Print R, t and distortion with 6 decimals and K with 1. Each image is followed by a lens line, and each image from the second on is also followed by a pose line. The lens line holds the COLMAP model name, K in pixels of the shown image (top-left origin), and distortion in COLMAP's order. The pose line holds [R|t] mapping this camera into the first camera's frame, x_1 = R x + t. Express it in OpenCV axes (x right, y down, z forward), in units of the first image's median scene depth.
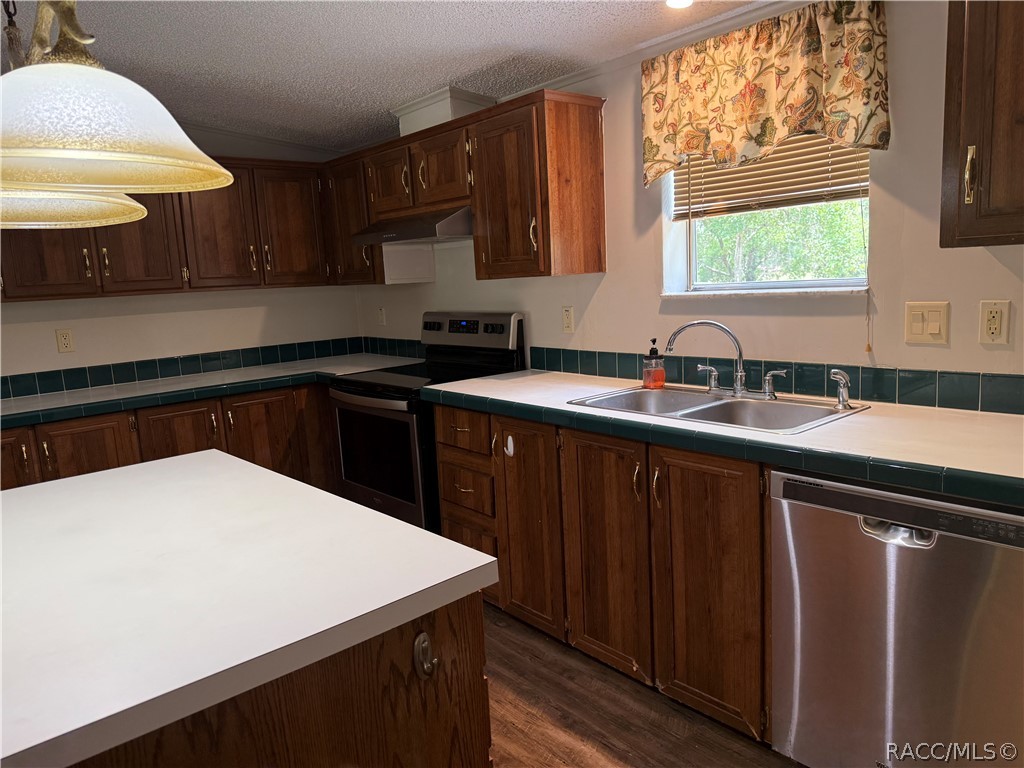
lens RADIAL K [[720.3, 0, 518.7], [0, 720.3, 391.0], [0, 0, 1]] dist [0.041744, -0.056349]
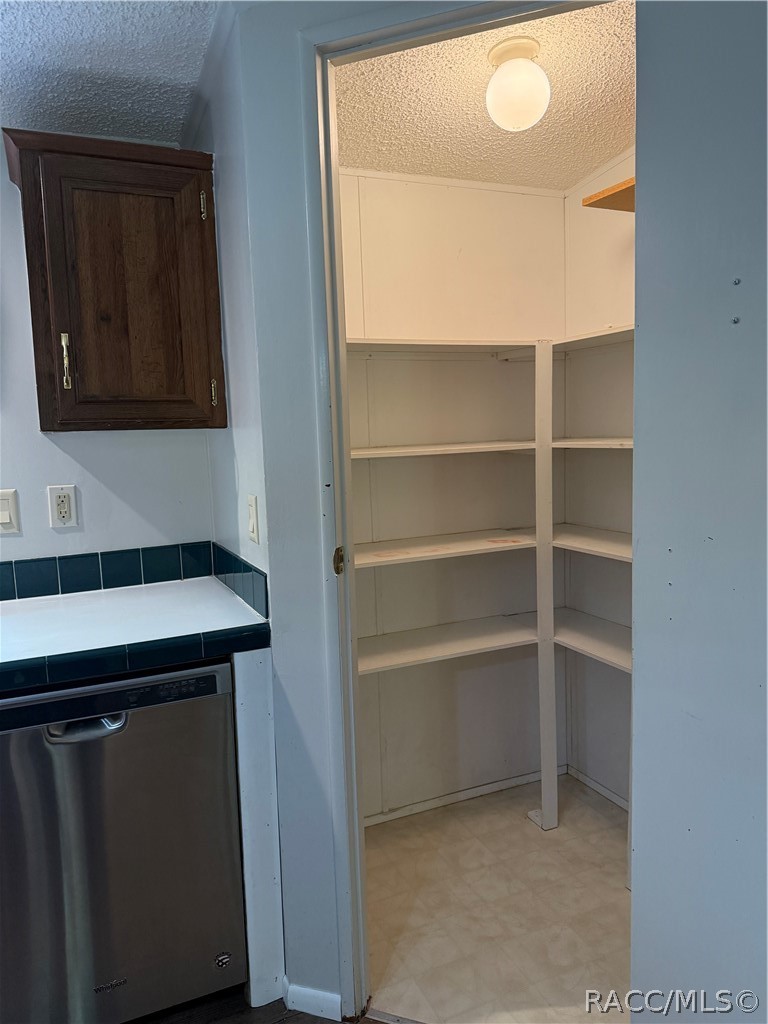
lens RADIAL K [[720.3, 0, 385.6], [0, 720.3, 507.8], [0, 0, 1]] dist [0.041744, -0.056349]
pose [[0.305494, -0.061311, 0.950218, -0.152947], [0.173296, 0.984839, 0.007831, -0.017070], [-0.936292, 0.162277, 0.311487, 0.200334]]
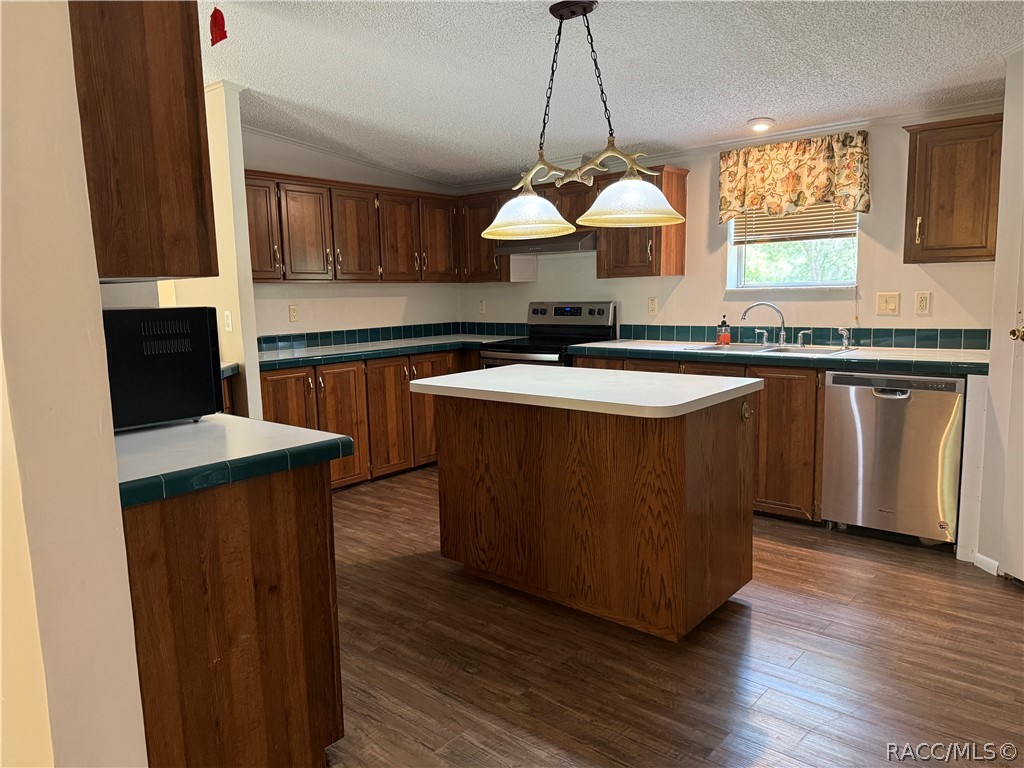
lens RADIAL K [[720.3, 0, 510.7], [0, 720.3, 385.1], [0, 0, 1]] dist [0.041744, -0.056349]
pose [[0.990441, 0.010822, 0.137509, -0.595628], [-0.006555, 0.999484, -0.031444, 0.162928], [-0.137778, 0.030242, 0.990001, -0.653651]]
